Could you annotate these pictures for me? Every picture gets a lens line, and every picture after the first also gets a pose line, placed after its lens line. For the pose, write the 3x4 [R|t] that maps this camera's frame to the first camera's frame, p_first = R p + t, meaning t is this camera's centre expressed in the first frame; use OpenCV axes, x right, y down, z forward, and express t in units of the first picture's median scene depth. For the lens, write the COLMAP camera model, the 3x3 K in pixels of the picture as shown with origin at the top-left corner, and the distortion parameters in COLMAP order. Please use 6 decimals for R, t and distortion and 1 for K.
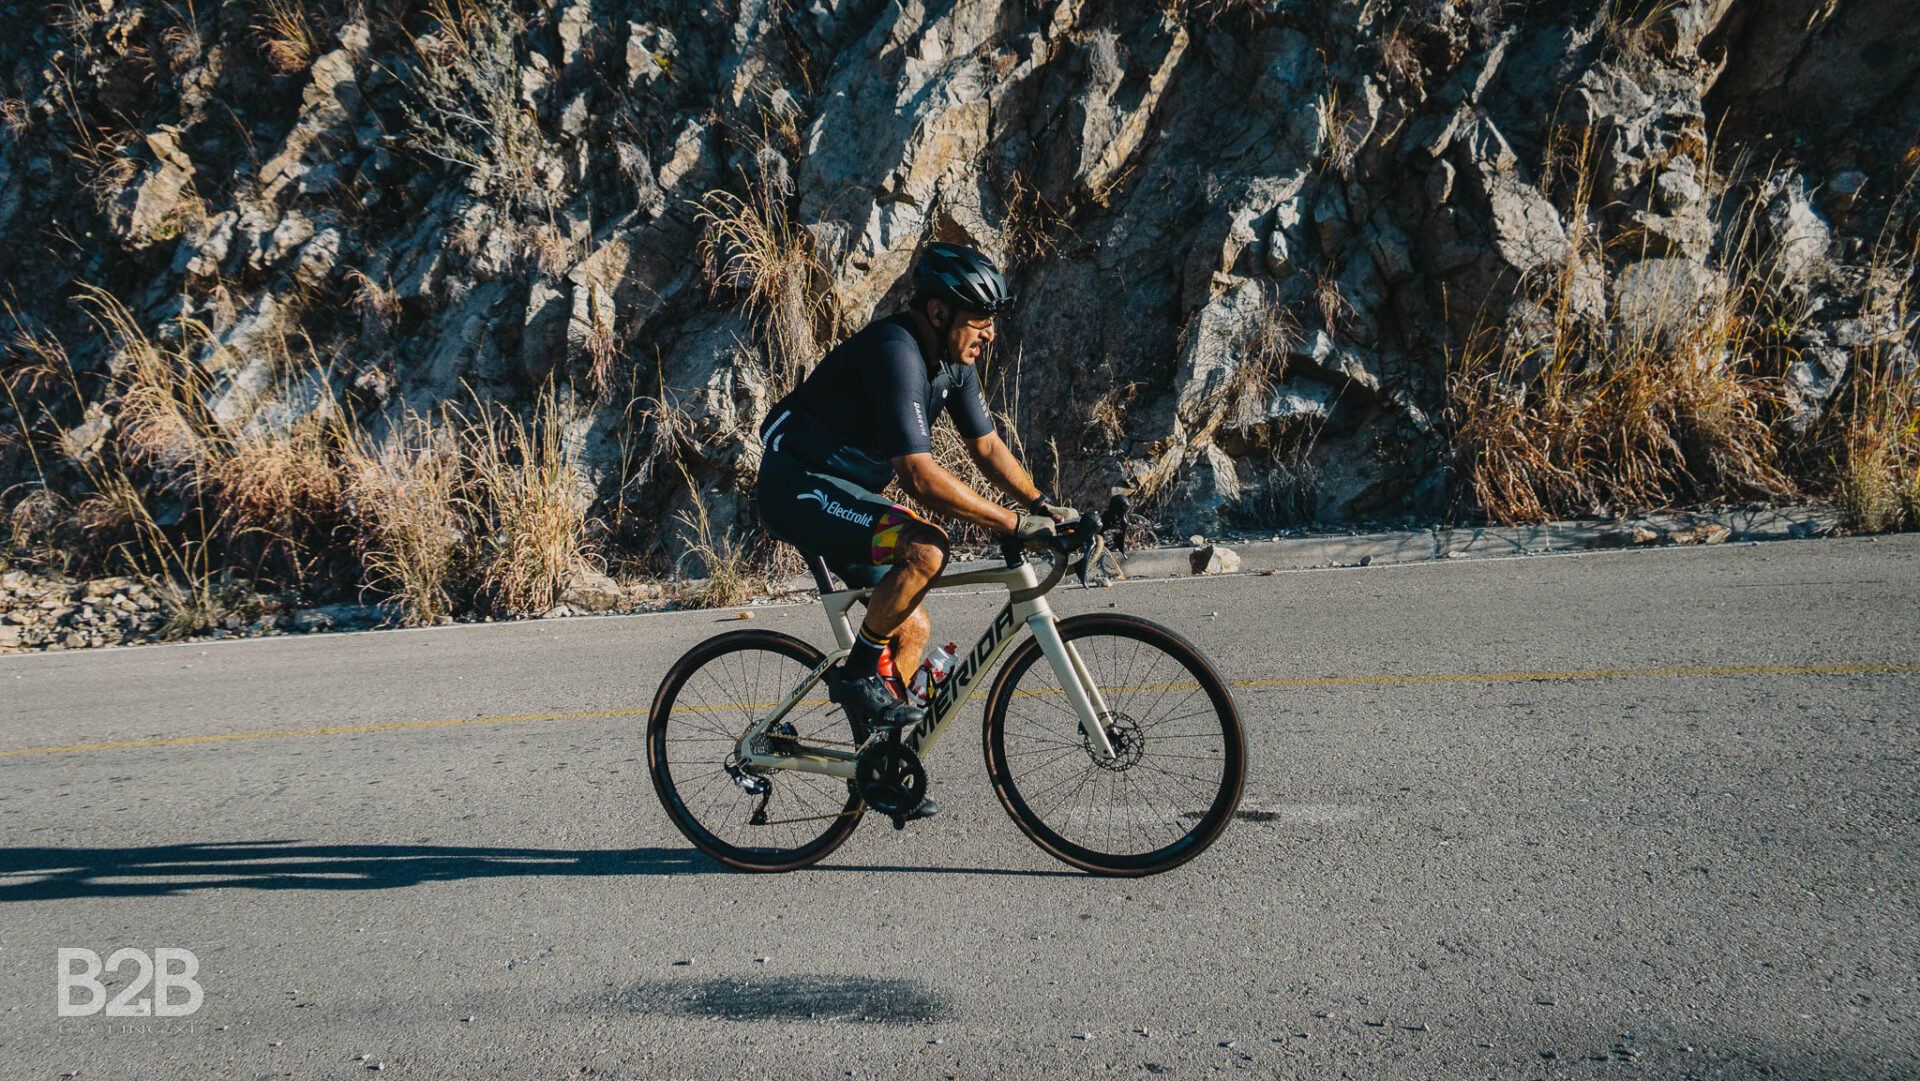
lens RADIAL K [[1324.1, 0, 958.2], [0, 1324.1, 551.8], [0, 0, 1]] dist [0.145112, 0.104446]
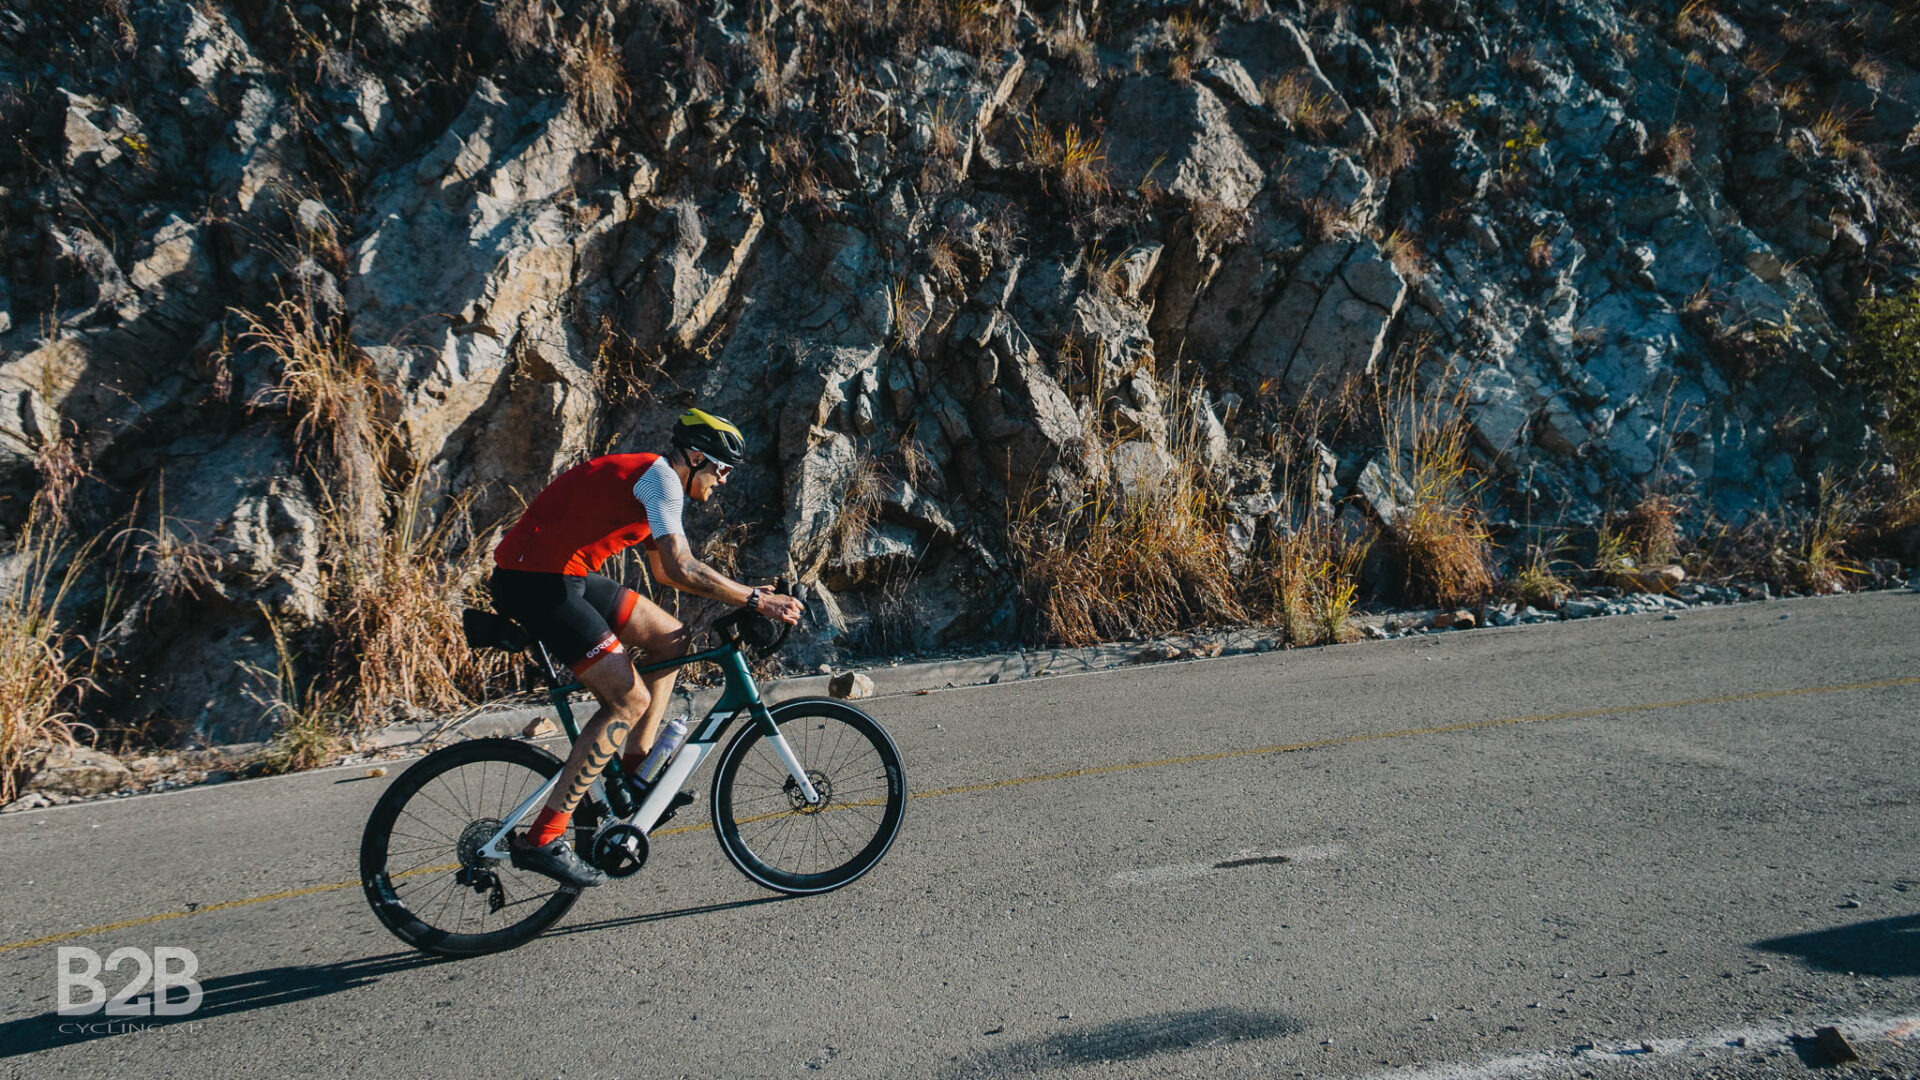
lens RADIAL K [[1312.6, 0, 960.0], [0, 1312.6, 540.0], [0, 0, 1]] dist [0.147310, 0.105986]
pose [[0.881125, 0.014264, 0.472669, -0.201570], [0.045507, 0.992348, -0.114778, 0.013210], [-0.470689, 0.122644, 0.873733, 0.010934]]
